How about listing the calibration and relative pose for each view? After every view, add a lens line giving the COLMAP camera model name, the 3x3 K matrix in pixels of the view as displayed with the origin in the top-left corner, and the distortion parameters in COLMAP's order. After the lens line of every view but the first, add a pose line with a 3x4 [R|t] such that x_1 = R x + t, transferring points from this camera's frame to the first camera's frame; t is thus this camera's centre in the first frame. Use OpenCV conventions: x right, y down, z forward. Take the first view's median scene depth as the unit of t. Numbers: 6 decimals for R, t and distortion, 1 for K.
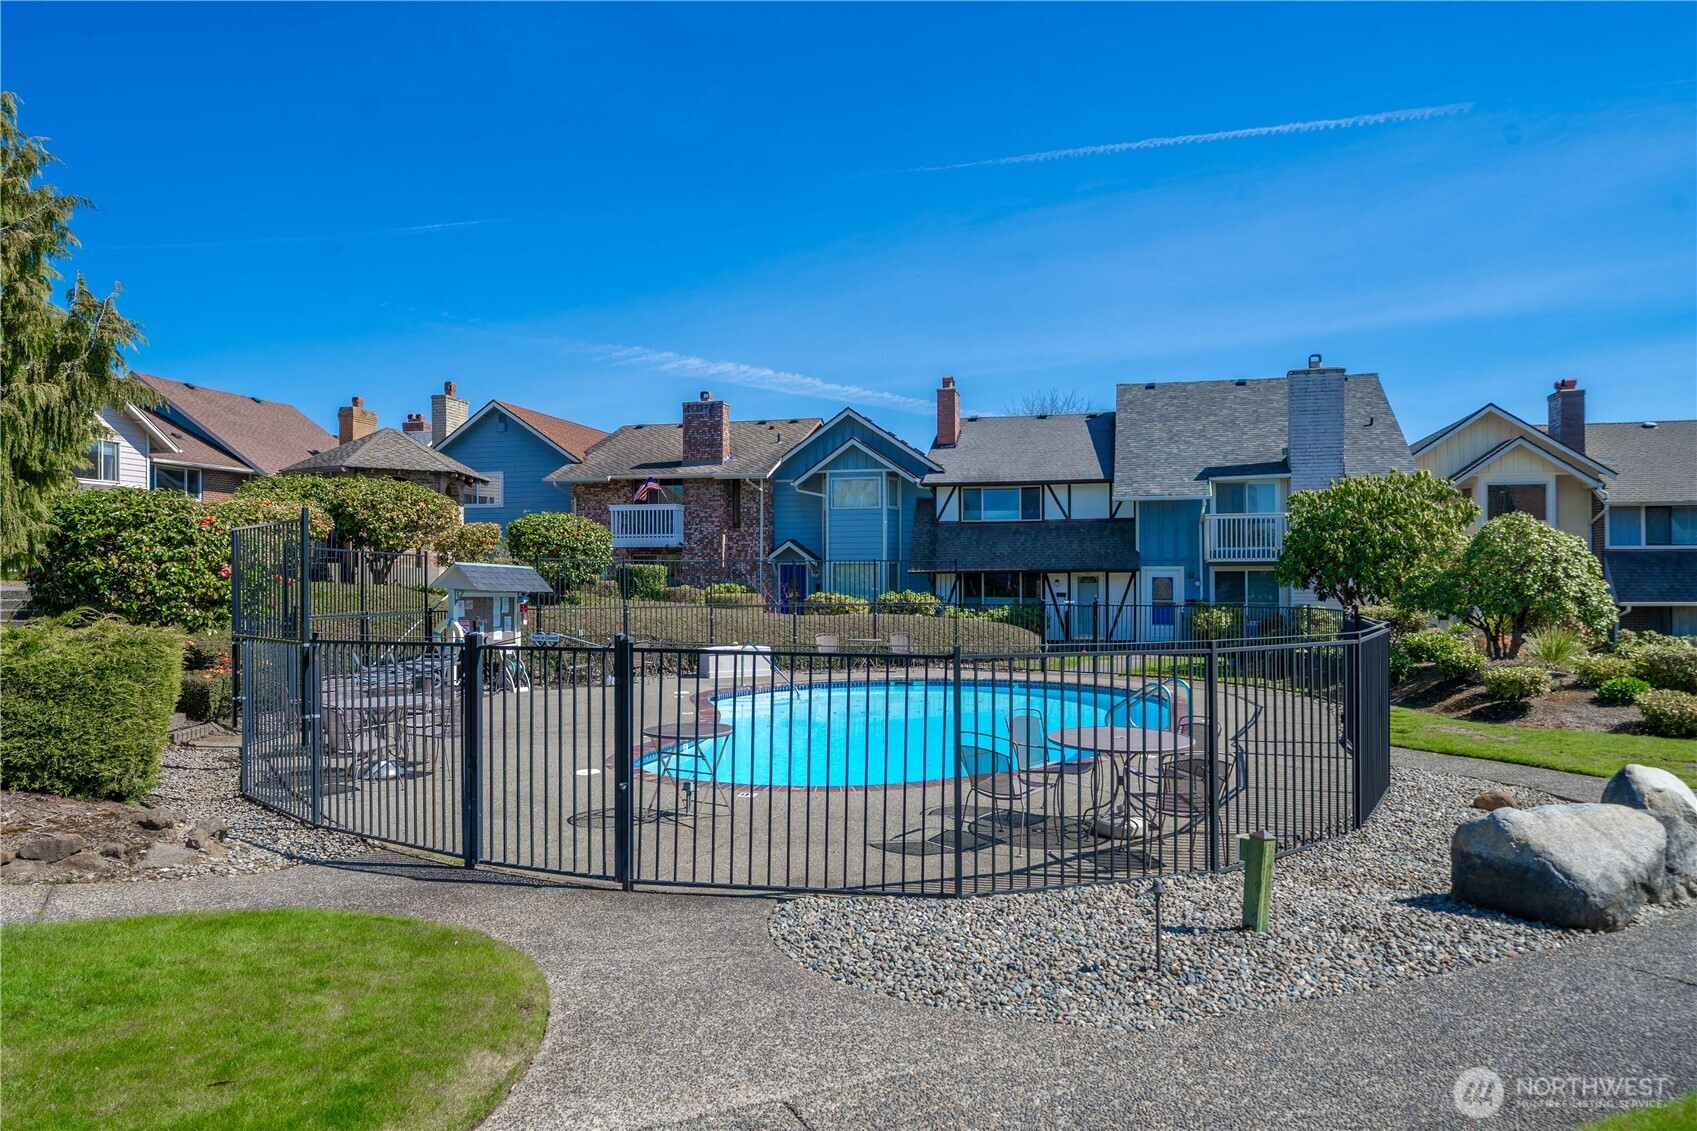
lens RADIAL K [[1196.3, 0, 849.7], [0, 1196.3, 594.4], [0, 0, 1]] dist [-0.000692, 0.000348]
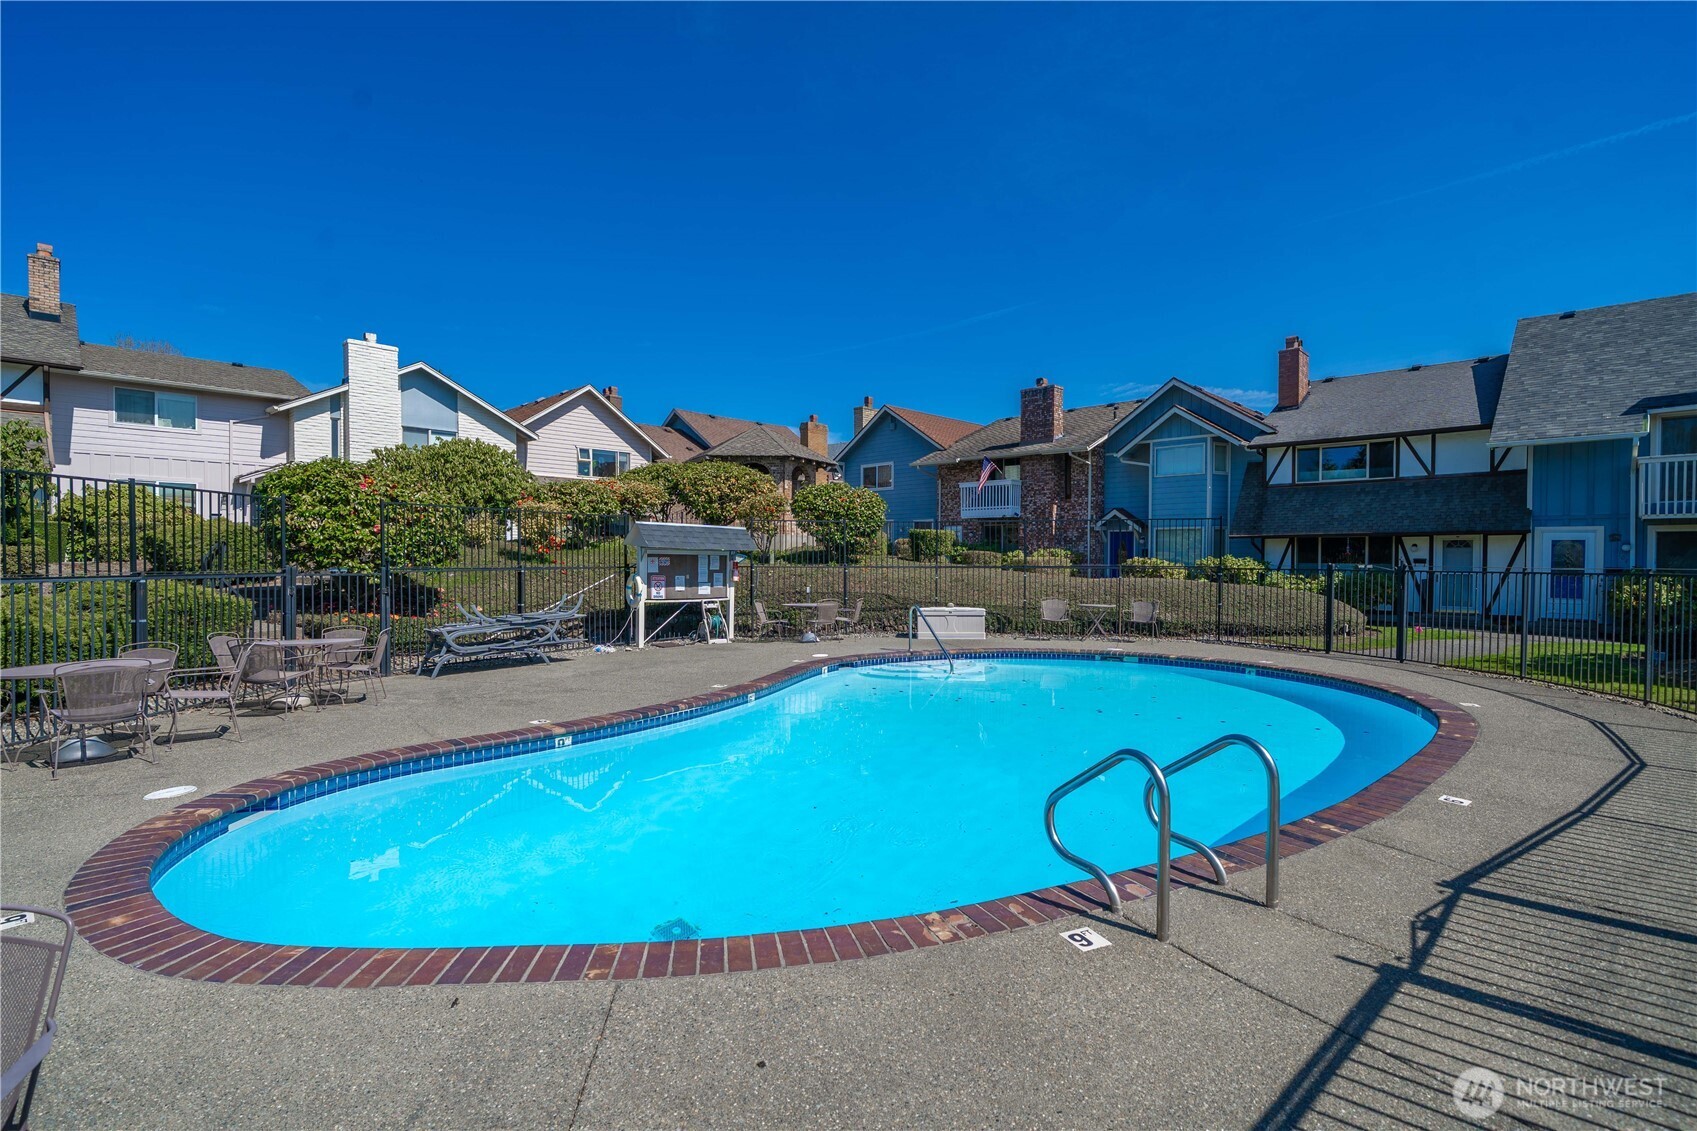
lens RADIAL K [[801.9, 0, 841.7], [0, 801.9, 574.5], [0, 0, 1]] dist [0.000775, 0.000352]
pose [[0.856361, 0.016139, -0.516125, 0.115698], [-0.008640, 0.999819, 0.016927, 0.003971], [0.516305, -0.010036, 0.856346, 0.266935]]
